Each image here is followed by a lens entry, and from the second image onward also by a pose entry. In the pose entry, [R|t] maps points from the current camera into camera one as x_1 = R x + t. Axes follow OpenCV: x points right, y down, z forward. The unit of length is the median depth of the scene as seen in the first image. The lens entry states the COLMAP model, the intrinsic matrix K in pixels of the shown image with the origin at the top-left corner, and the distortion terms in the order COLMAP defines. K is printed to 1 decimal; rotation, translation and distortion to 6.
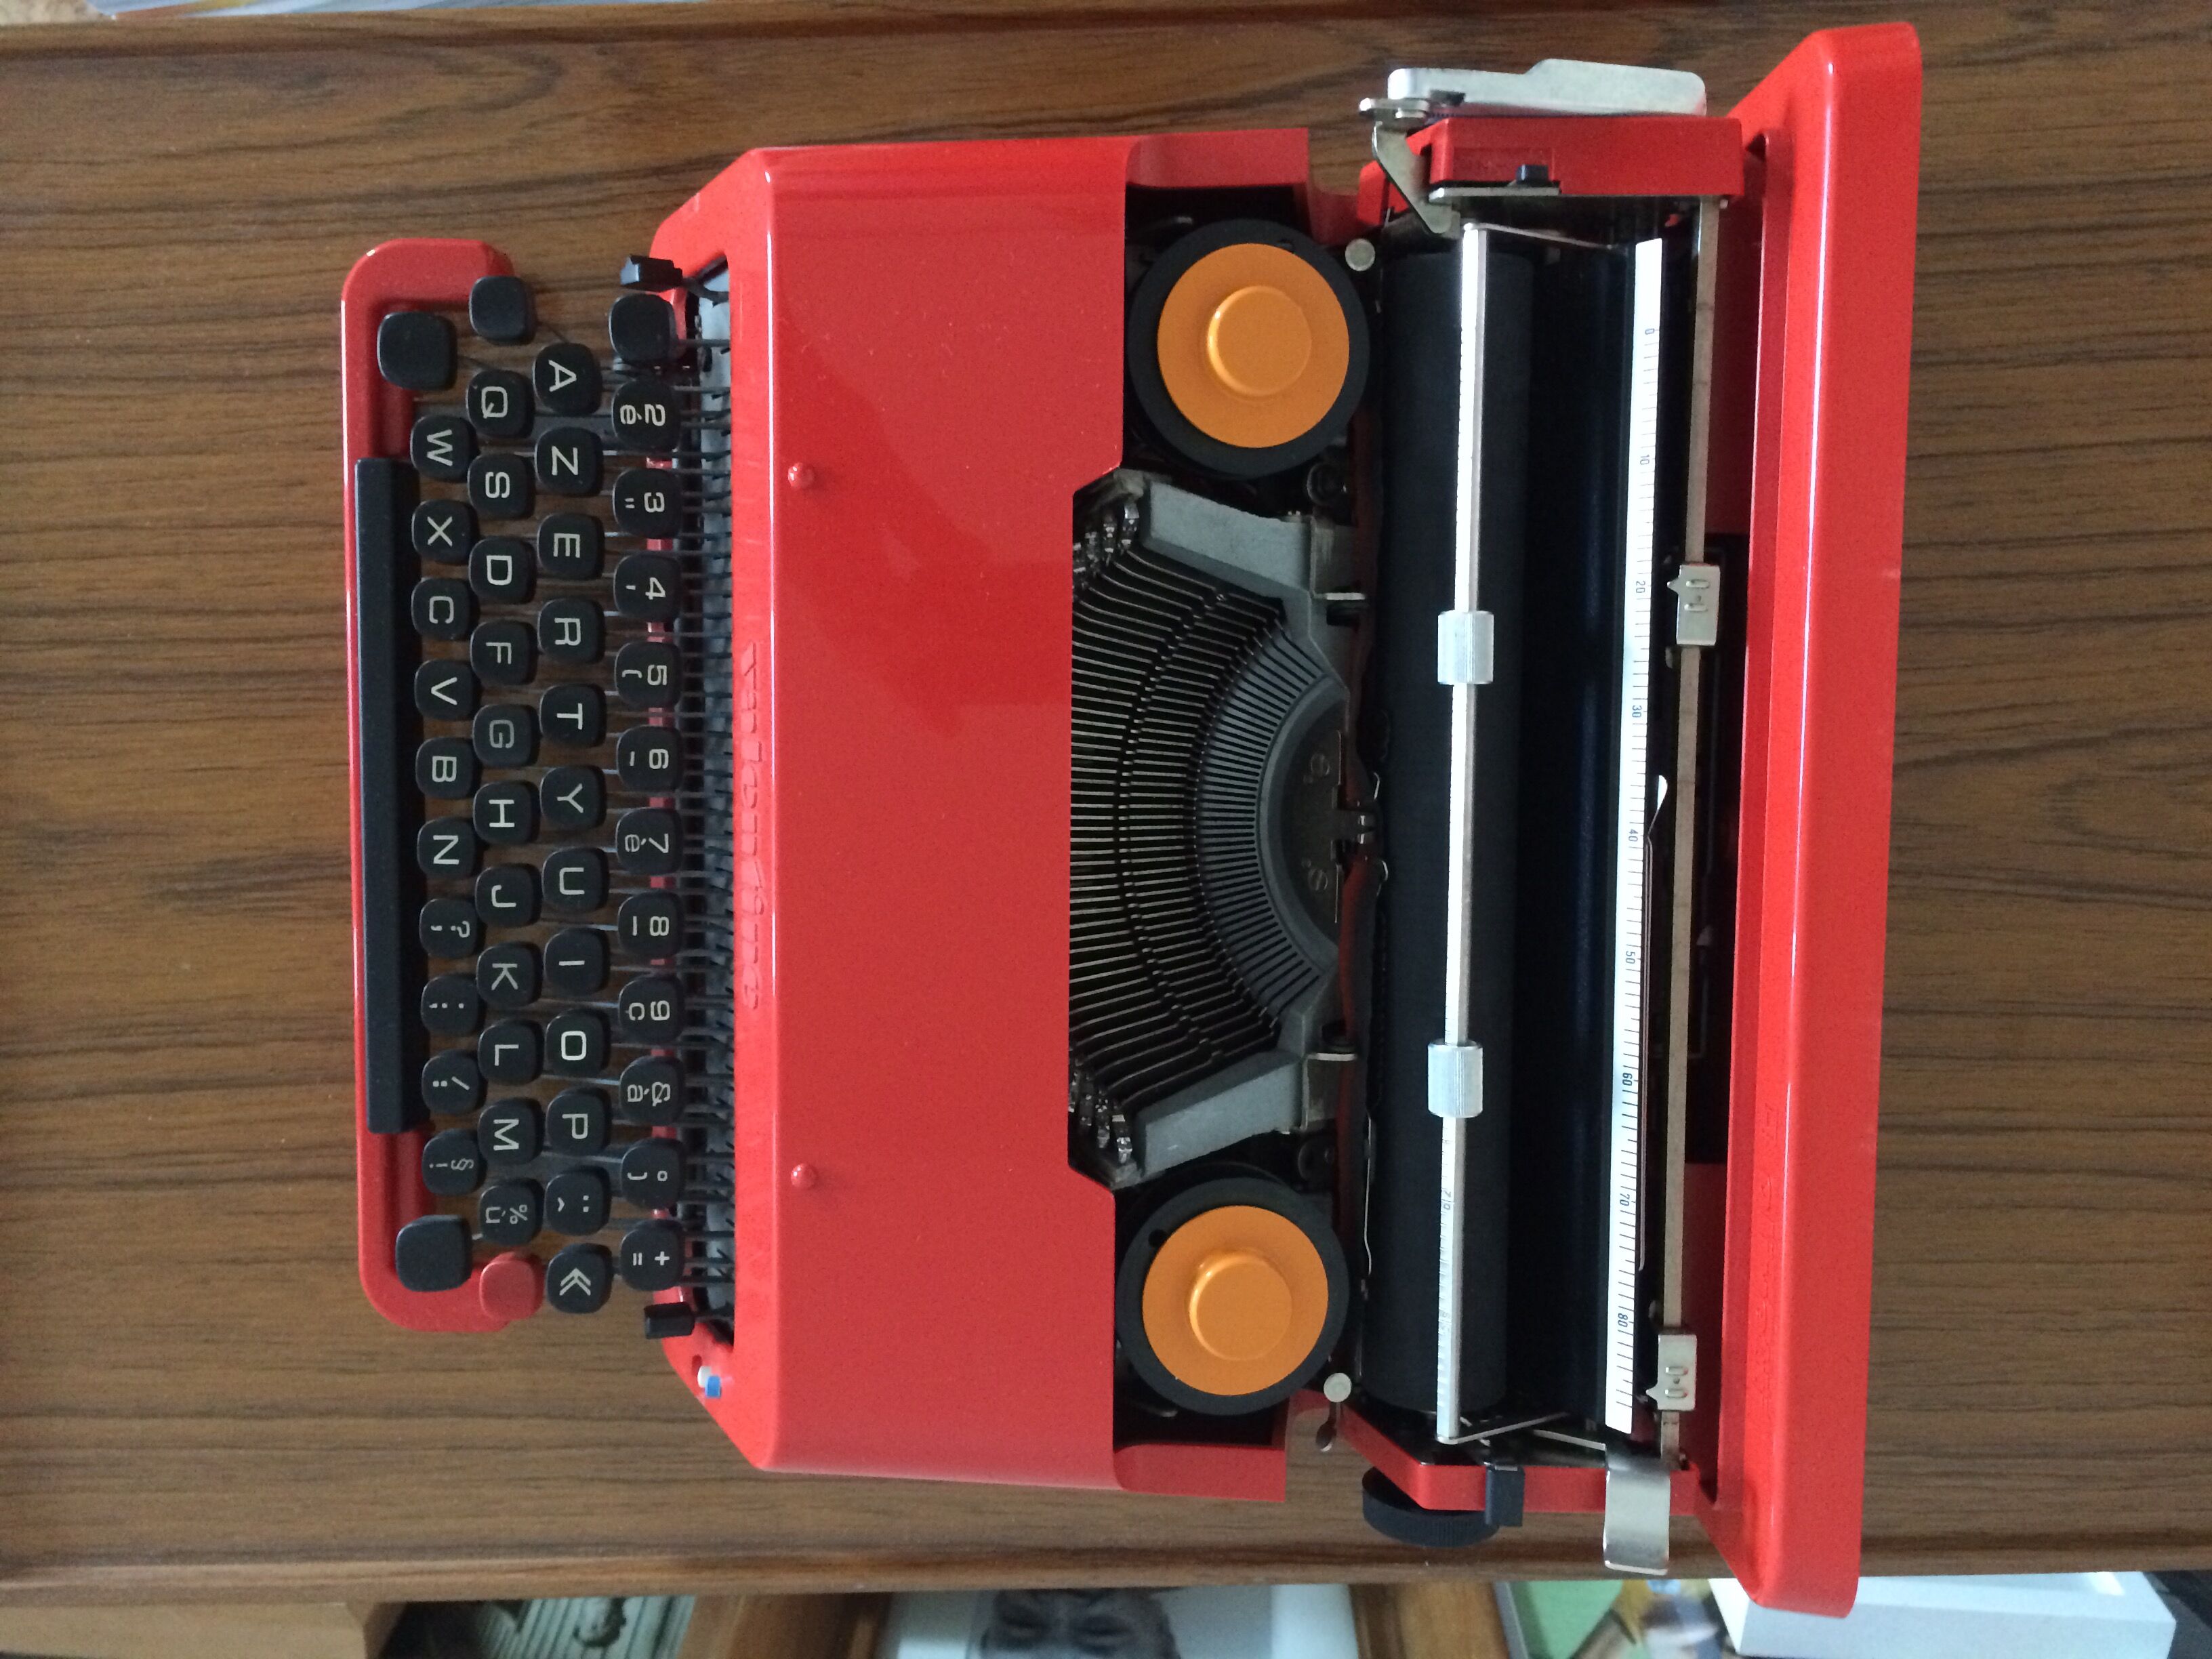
lens RADIAL K [[1901.3, 0, 1113.3], [0, 1901.3, 821.9], [0, 0, 1]] dist [0.039592, -0.076219]
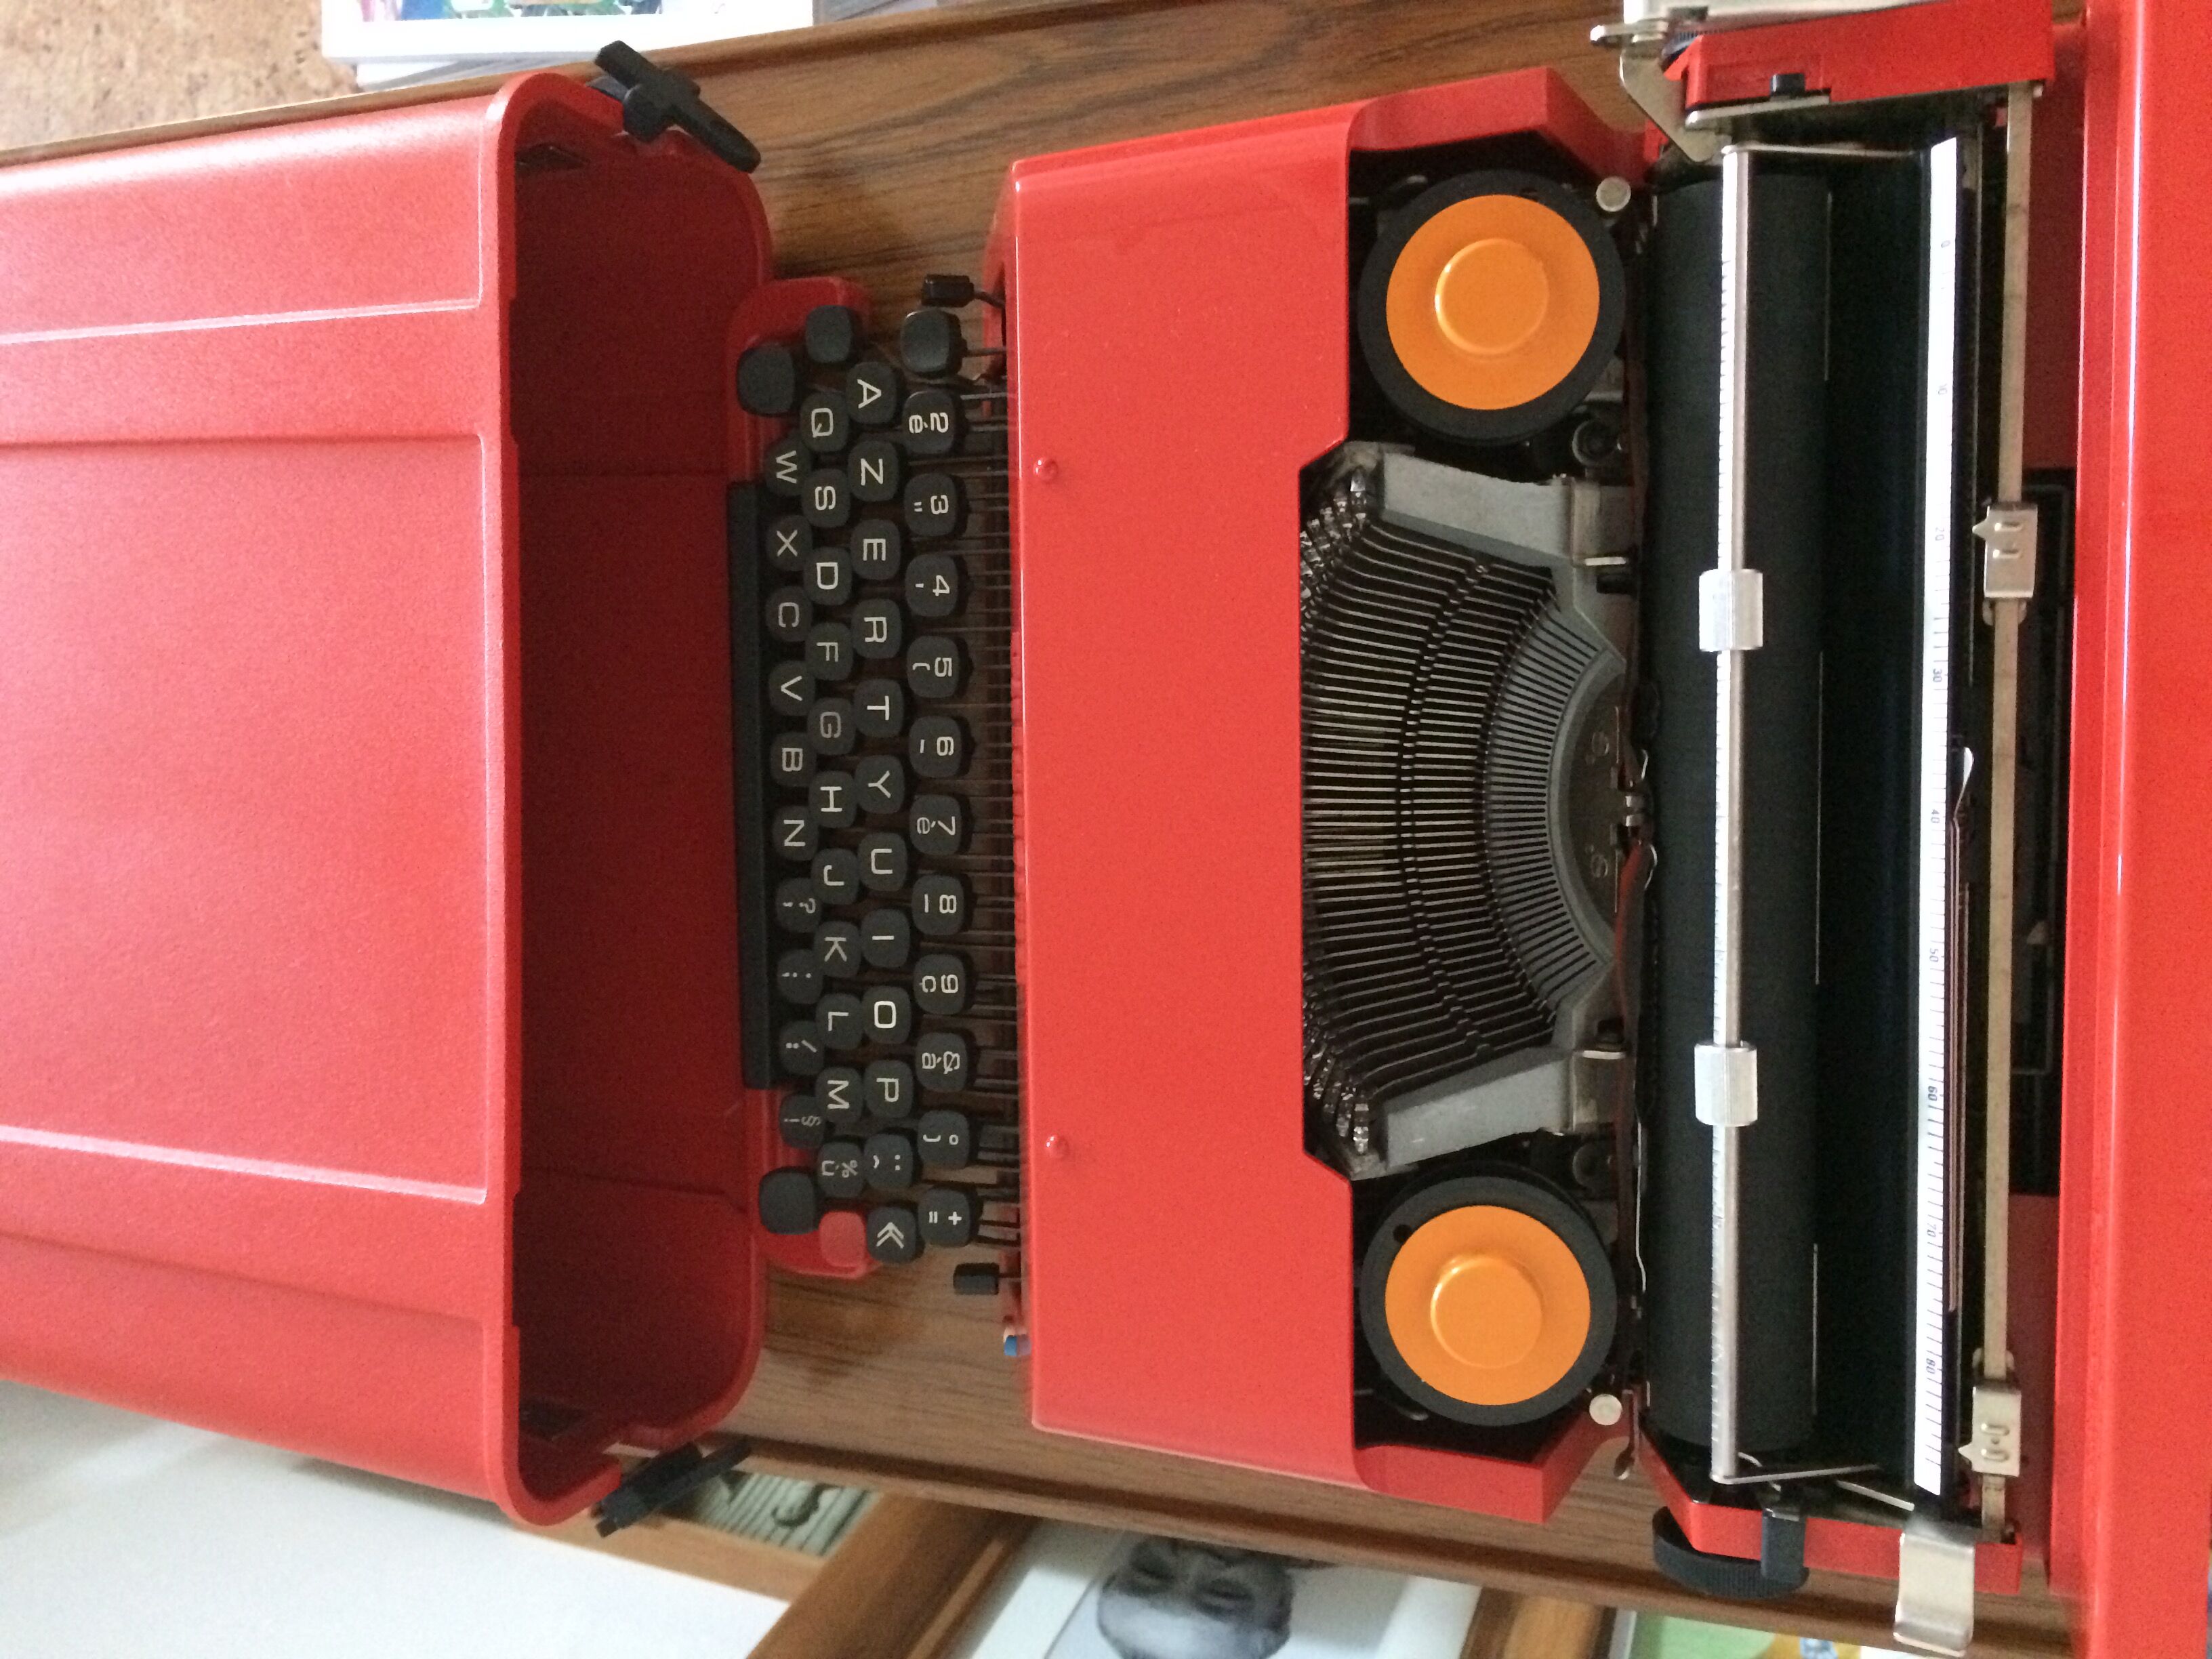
lens RADIAL K [[1901.3, 0, 1101.4], [0, 1901.3, 821.8], [0, 0, 1]] dist [0.039592, -0.076219]
pose [[0.937729, -0.000250, -0.347367, 0.213221], [-0.000775, 0.999996, -0.002811, 0.011996], [0.347367, 0.002905, 0.937725, 0.037021]]
